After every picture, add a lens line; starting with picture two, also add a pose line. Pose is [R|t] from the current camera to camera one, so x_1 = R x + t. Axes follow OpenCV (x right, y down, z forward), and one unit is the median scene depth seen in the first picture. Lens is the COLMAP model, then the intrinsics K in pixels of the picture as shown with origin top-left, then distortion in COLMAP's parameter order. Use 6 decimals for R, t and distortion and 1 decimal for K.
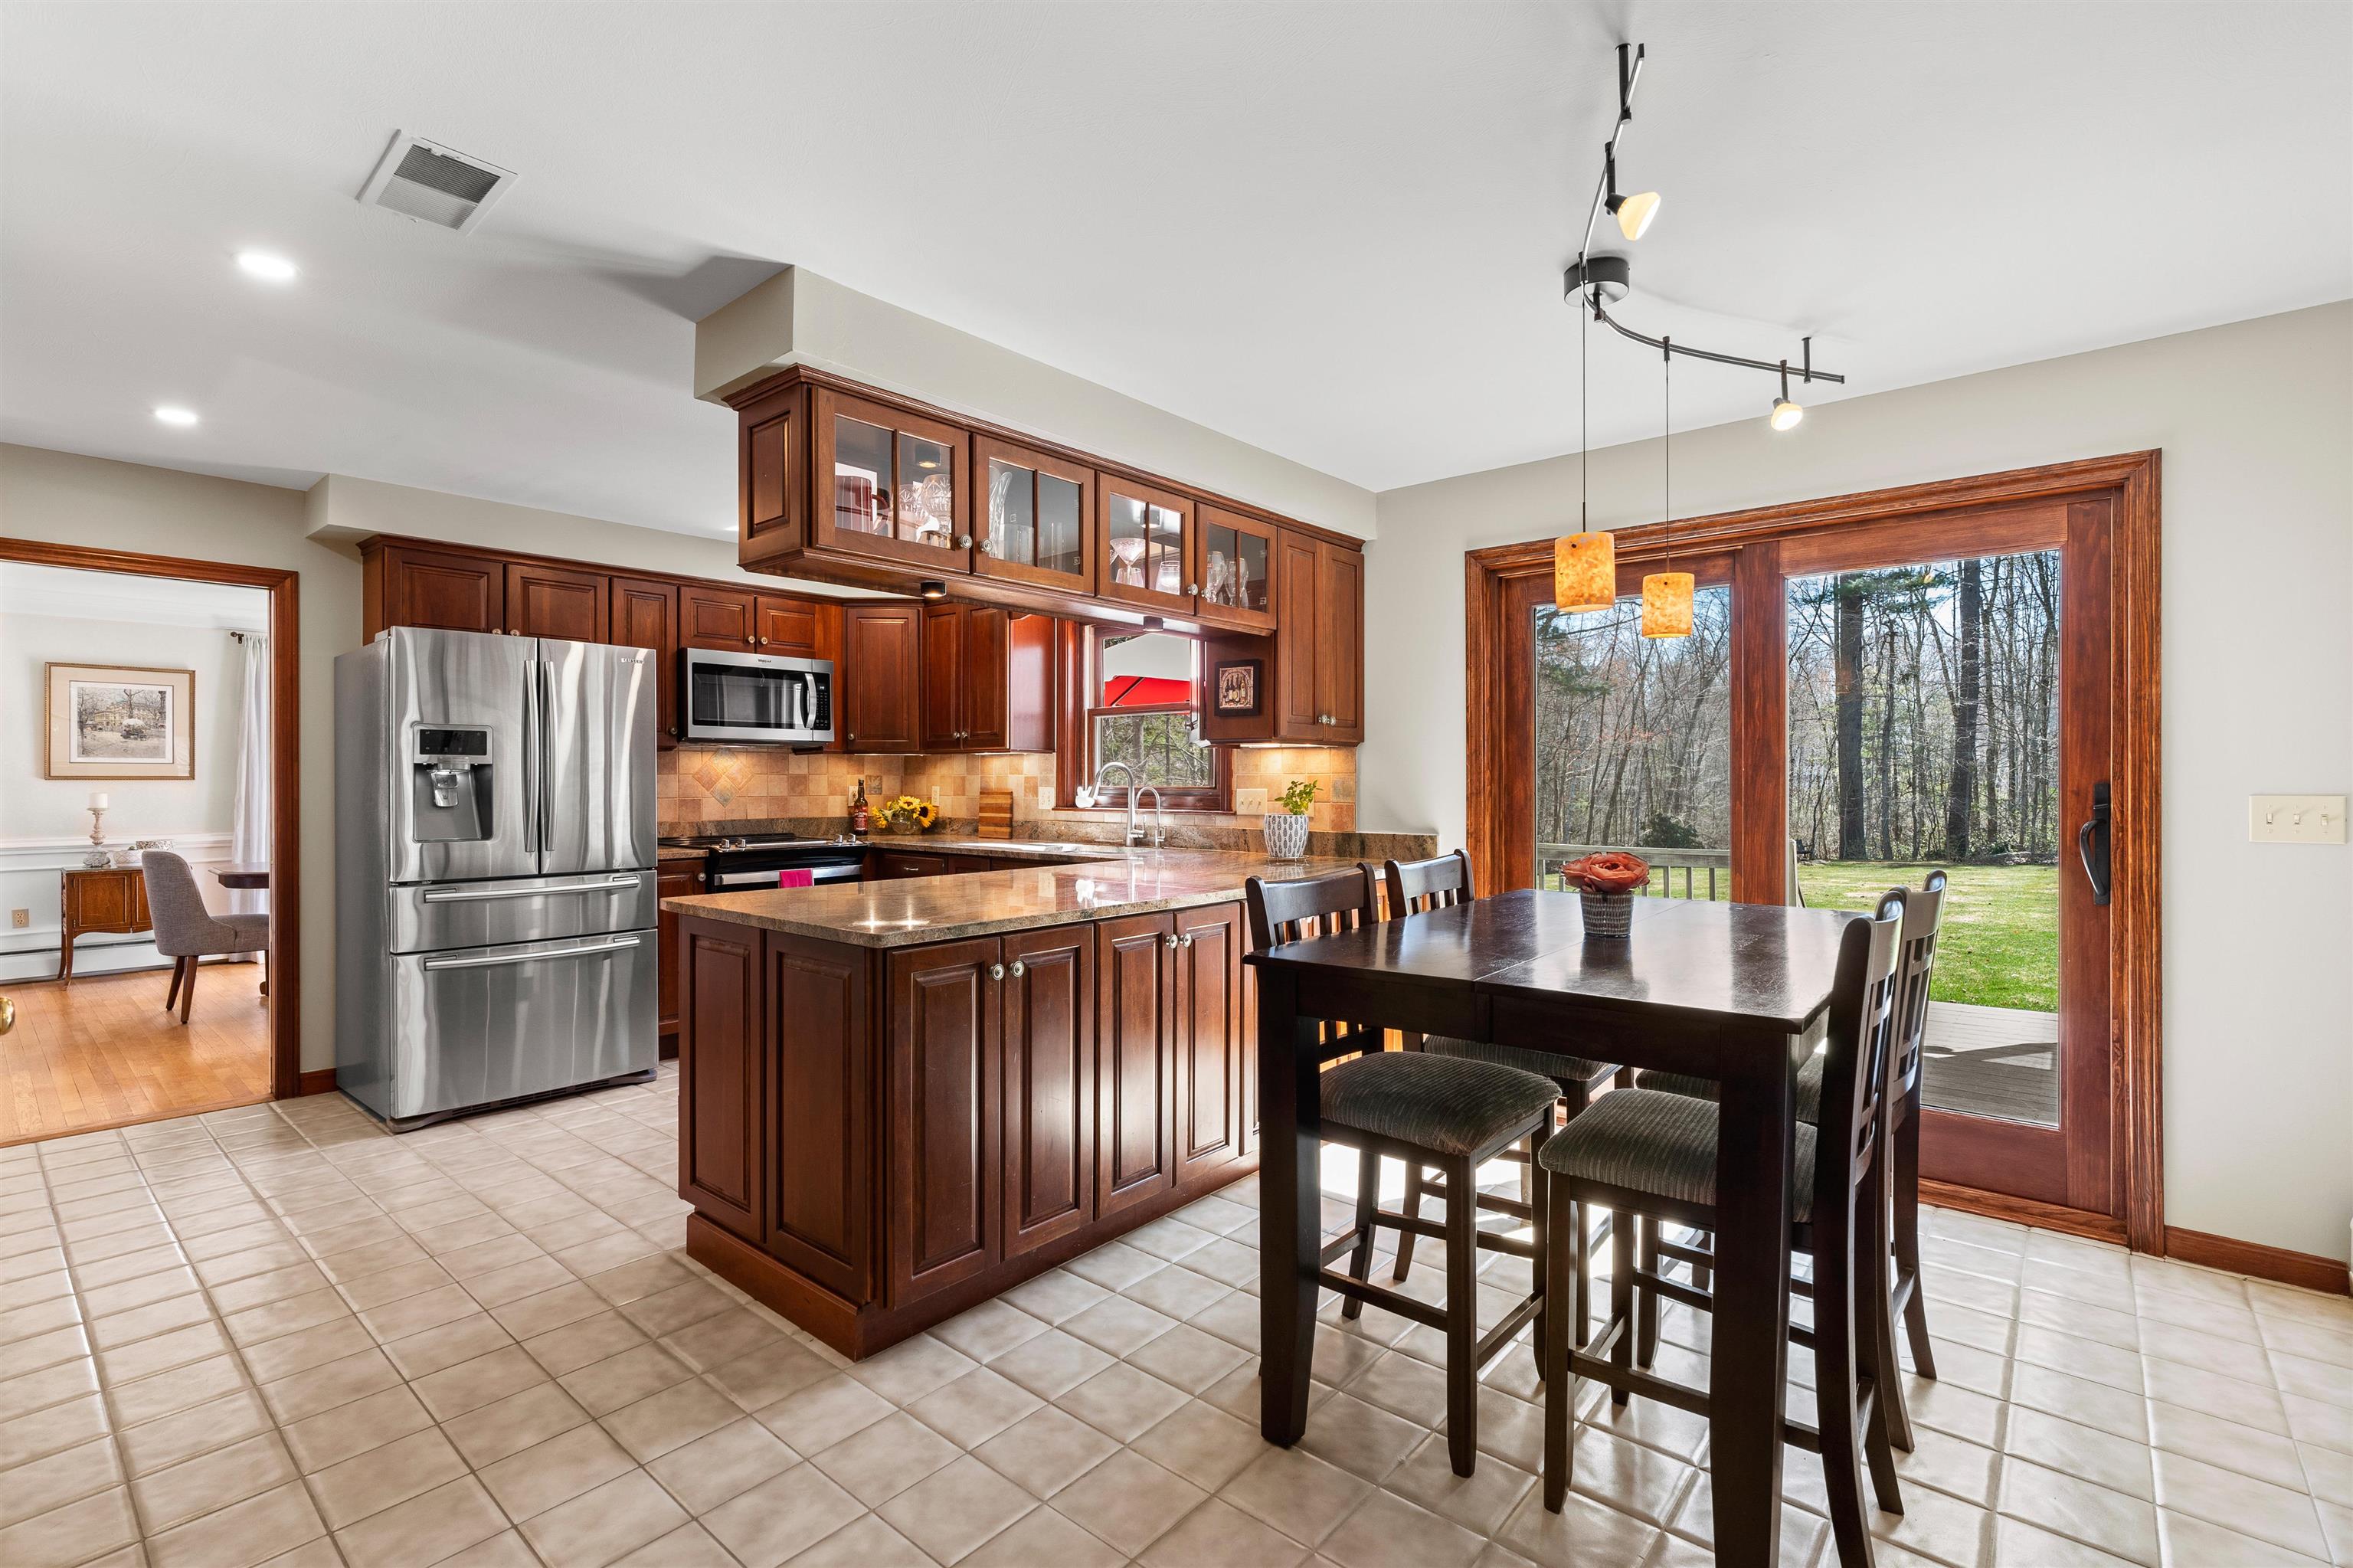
lens RADIAL K [[1075.7, 0, 1176.3], [0, 1075.7, 776.7], [0, 0, 1]] dist [-0.005674, 0.000412]
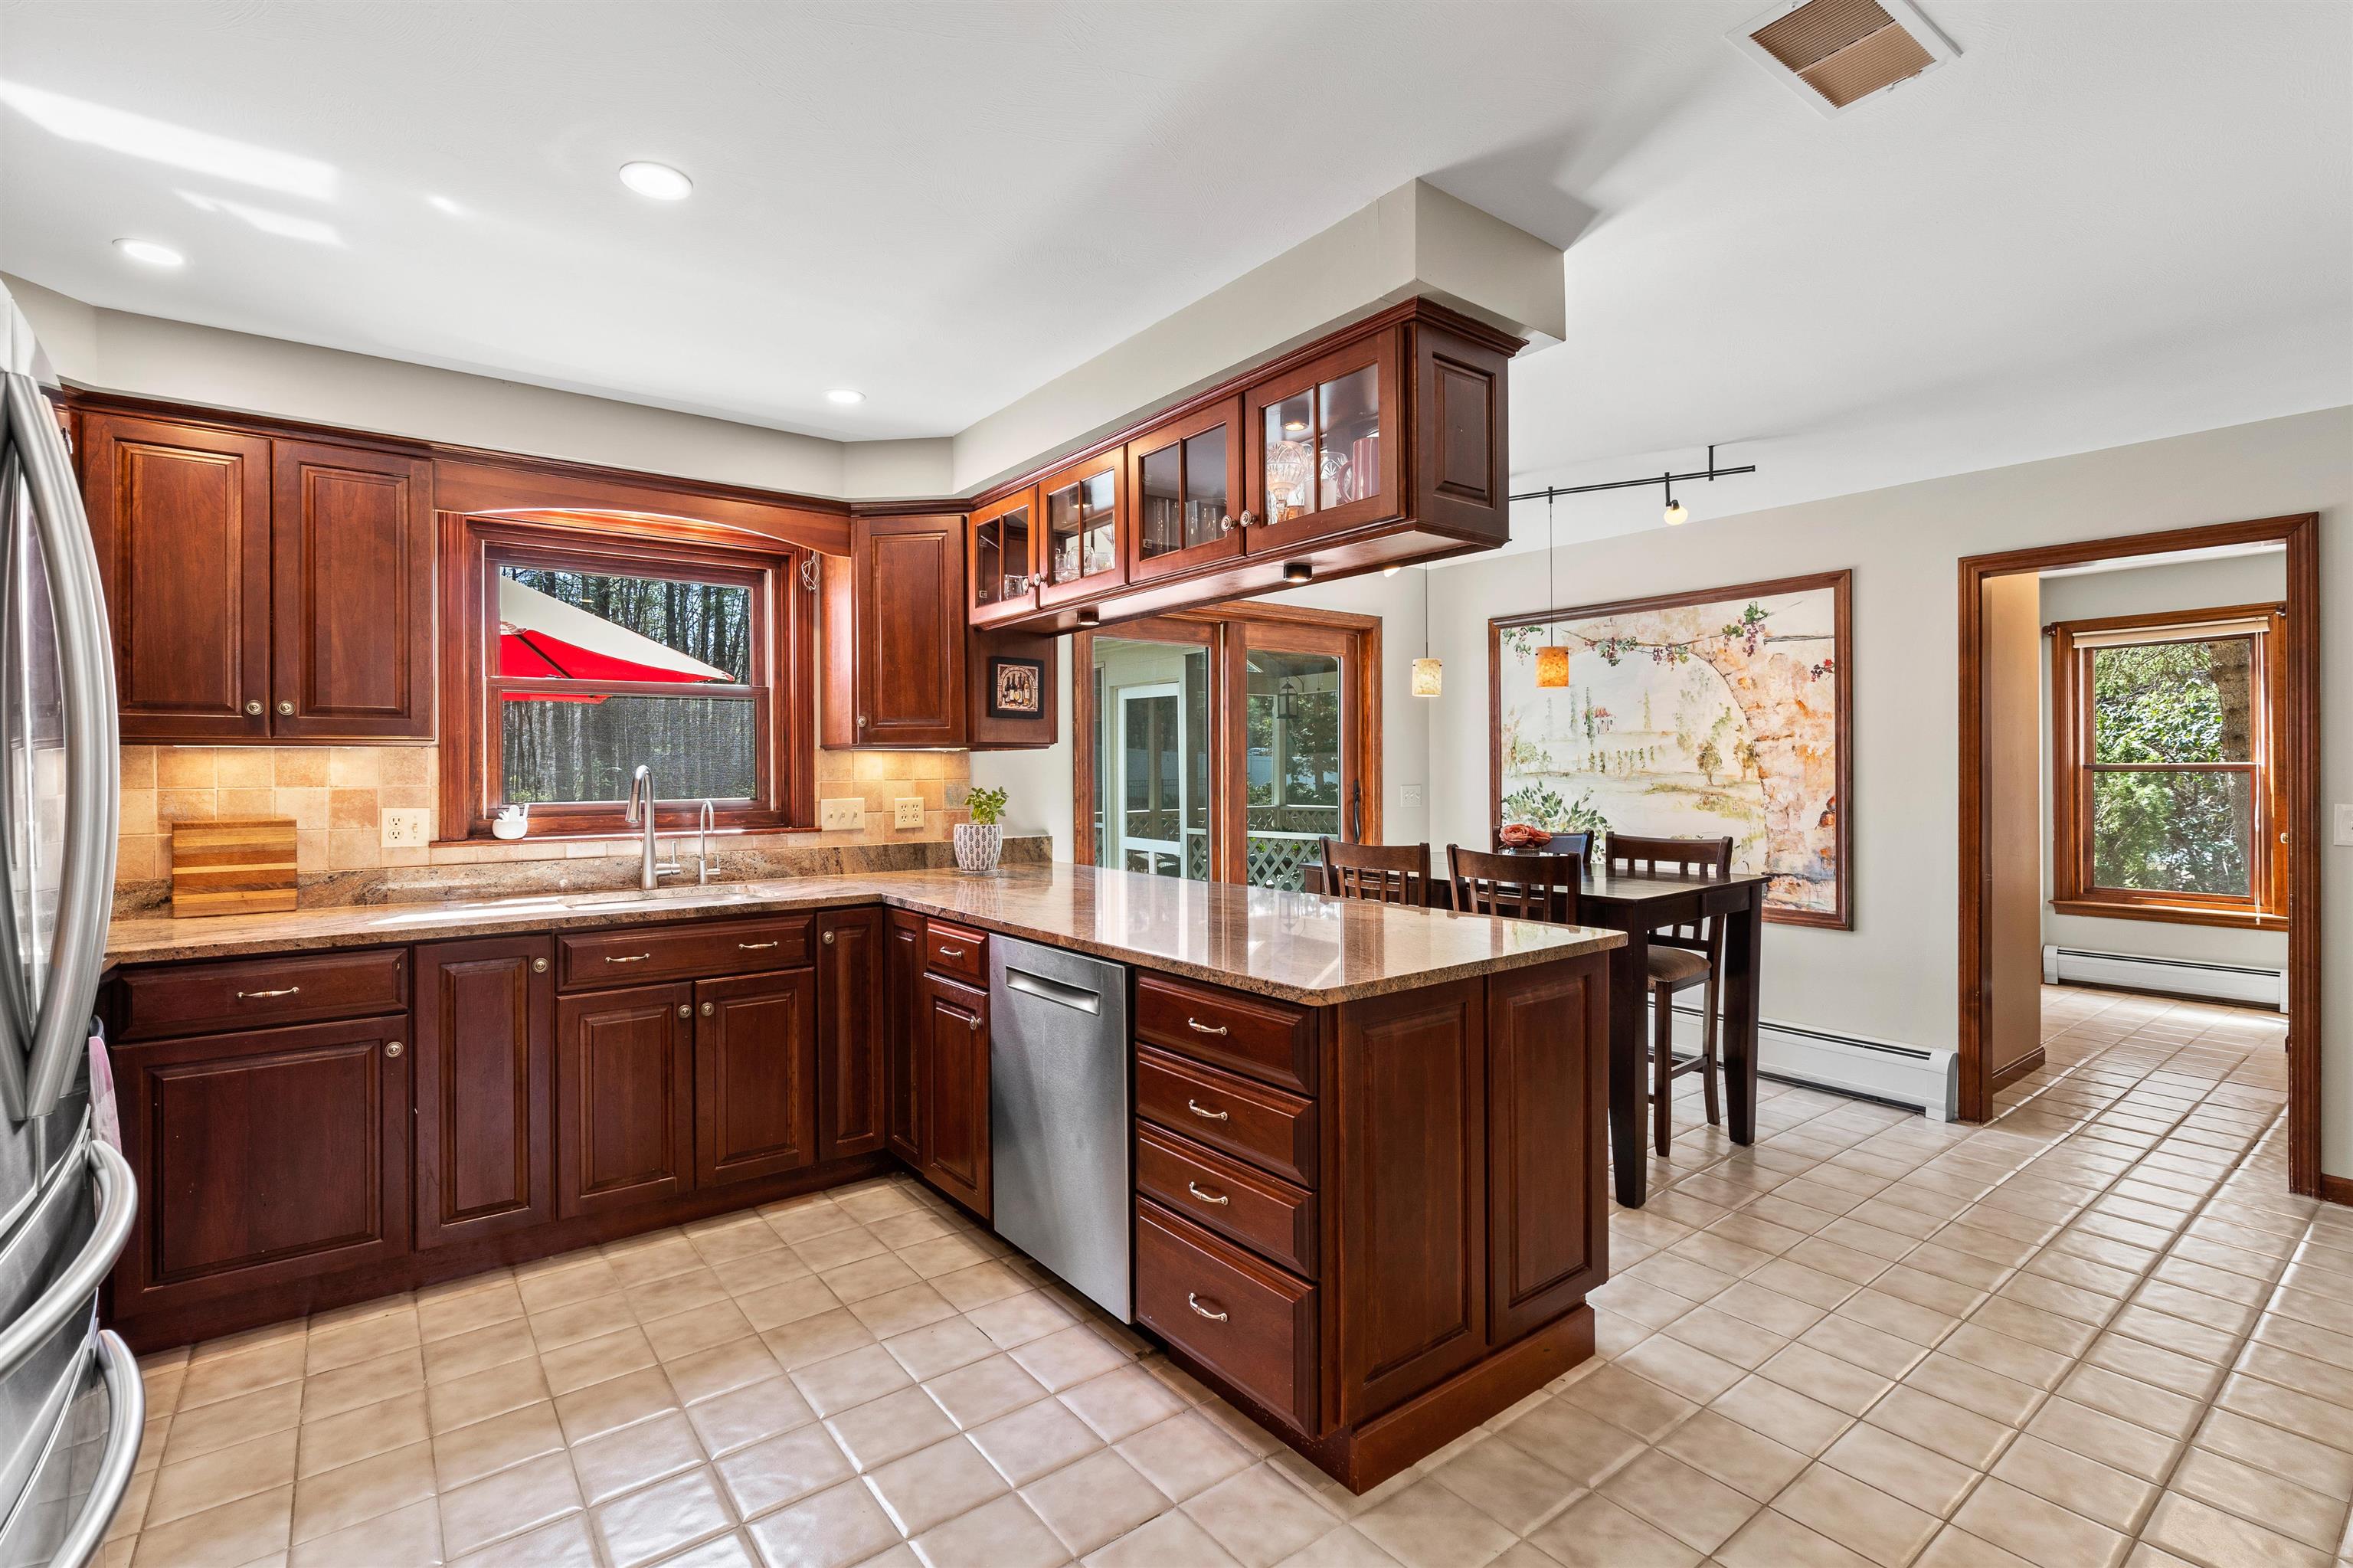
lens RADIAL K [[1076.6, 0, 1145.0], [0, 1076.6, 765.6], [0, 0, 1]] dist [0.000336, 0.000390]
pose [[0.207007, 0.001357, 0.978339, -1.127965], [0.003155, 0.999993, -0.002054, -0.018930], [-0.978334, 0.003512, 0.207001, 0.966094]]
